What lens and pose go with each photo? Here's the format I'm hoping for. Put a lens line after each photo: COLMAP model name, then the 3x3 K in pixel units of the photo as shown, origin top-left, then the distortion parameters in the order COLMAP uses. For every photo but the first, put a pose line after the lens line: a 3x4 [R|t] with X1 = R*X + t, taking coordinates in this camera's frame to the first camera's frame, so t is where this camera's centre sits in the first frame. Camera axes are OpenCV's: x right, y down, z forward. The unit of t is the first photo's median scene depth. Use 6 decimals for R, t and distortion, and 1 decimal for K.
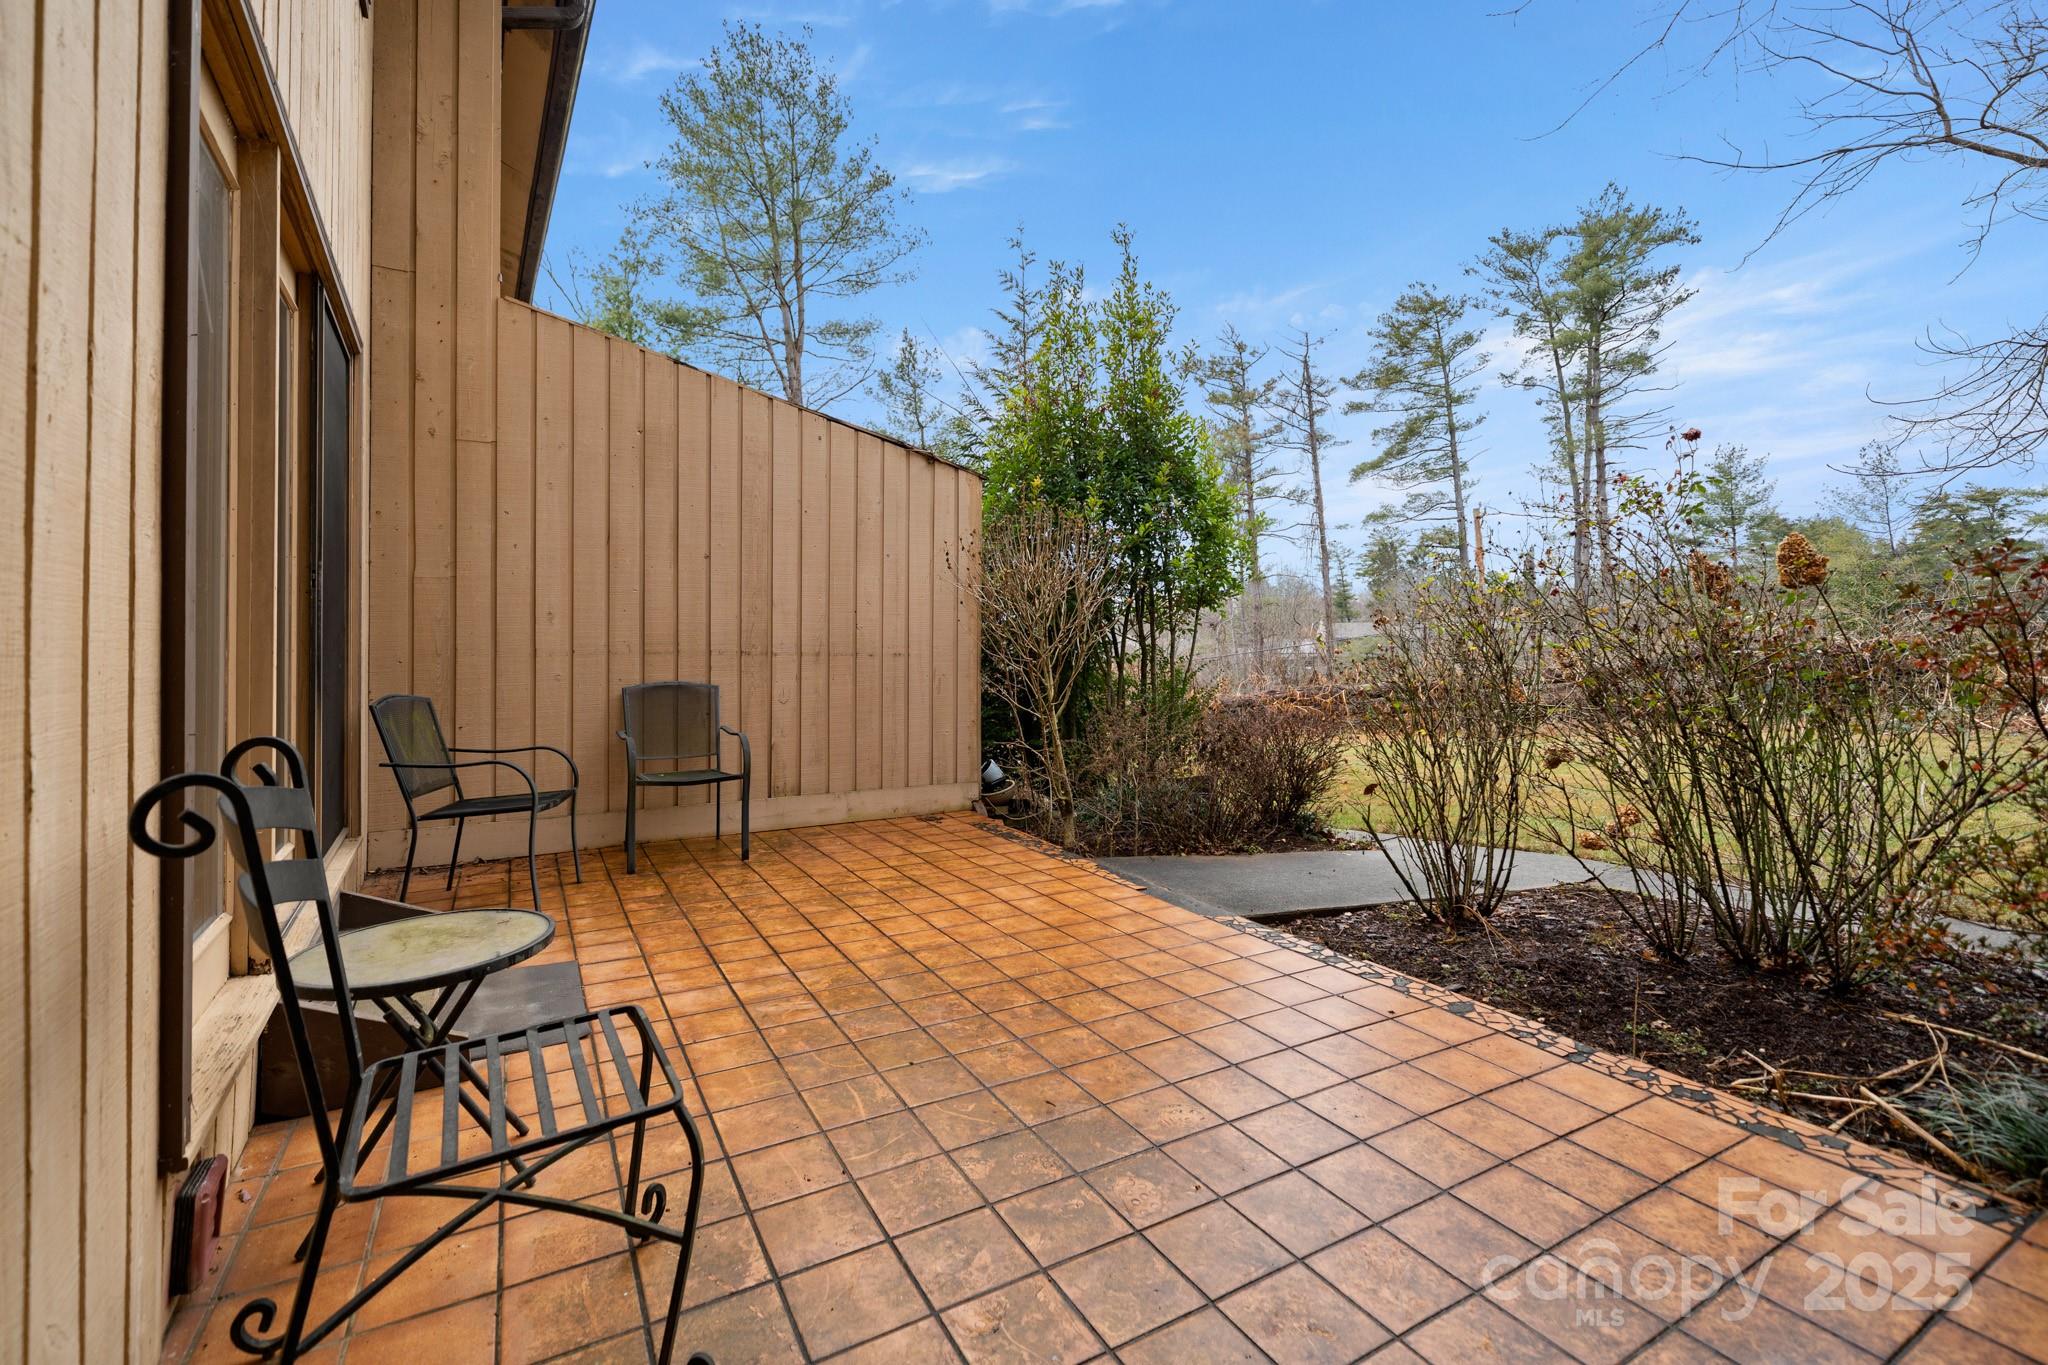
lens RADIAL K [[907.7, 0, 1048.0], [0, 907.7, 645.7], [0, 0, 1]] dist [0.000797, 0.000118]
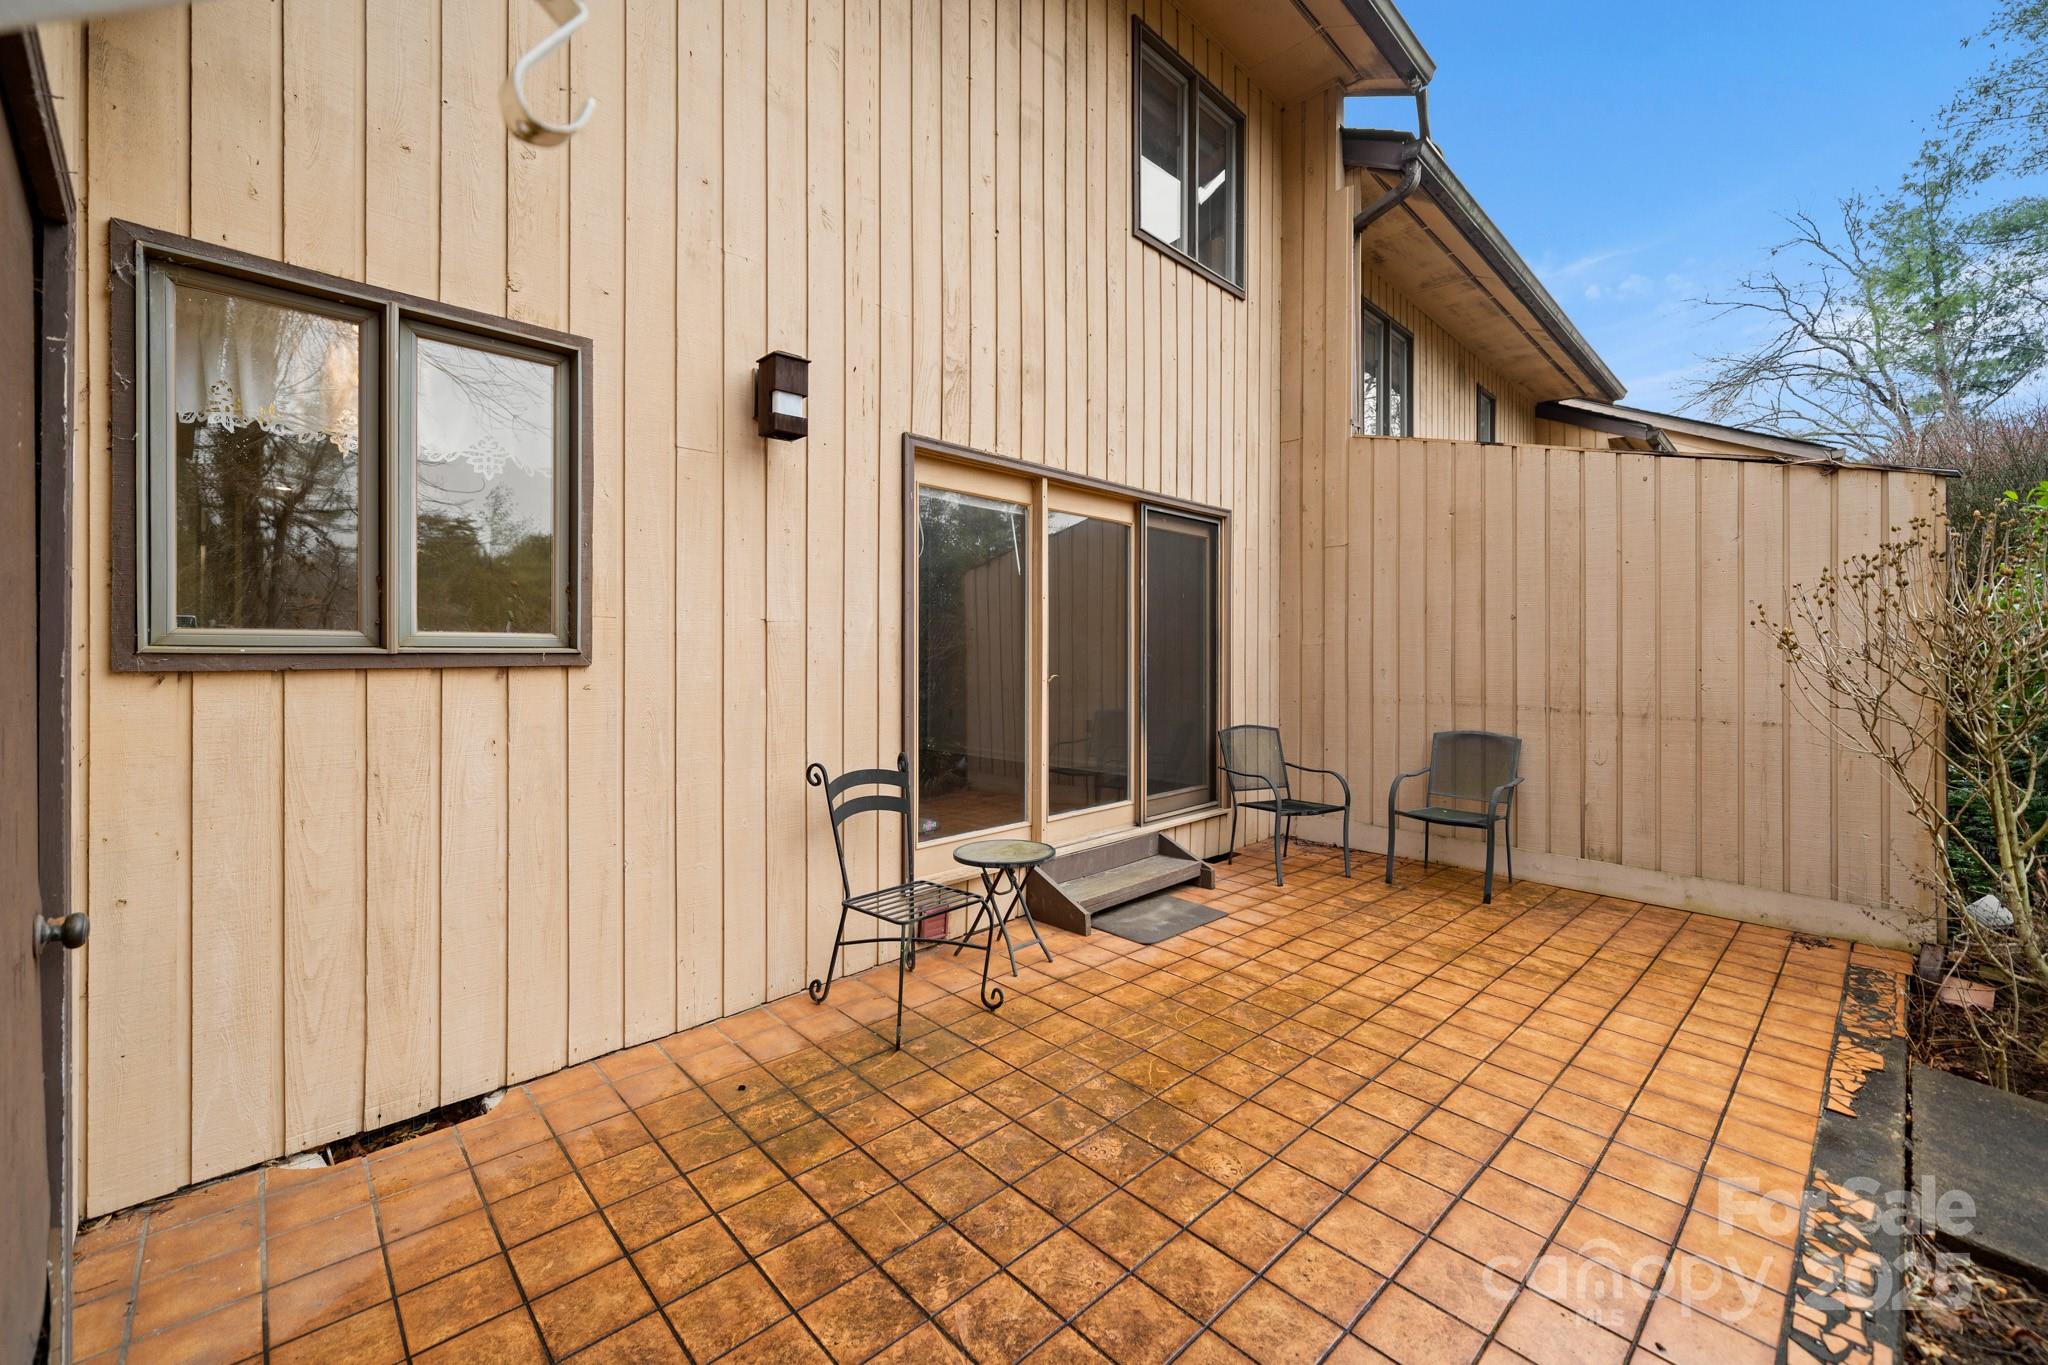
lens RADIAL K [[831.2, 0, 992.3], [0, 831.2, 683.3], [0, 0, 1]] dist [0.000280, 0.000265]
pose [[0.193569, 0.046135, -0.980001, 0.567539], [-0.004531, 0.998925, 0.046131, -0.077123], [0.981076, -0.004489, 0.193570, 0.255351]]
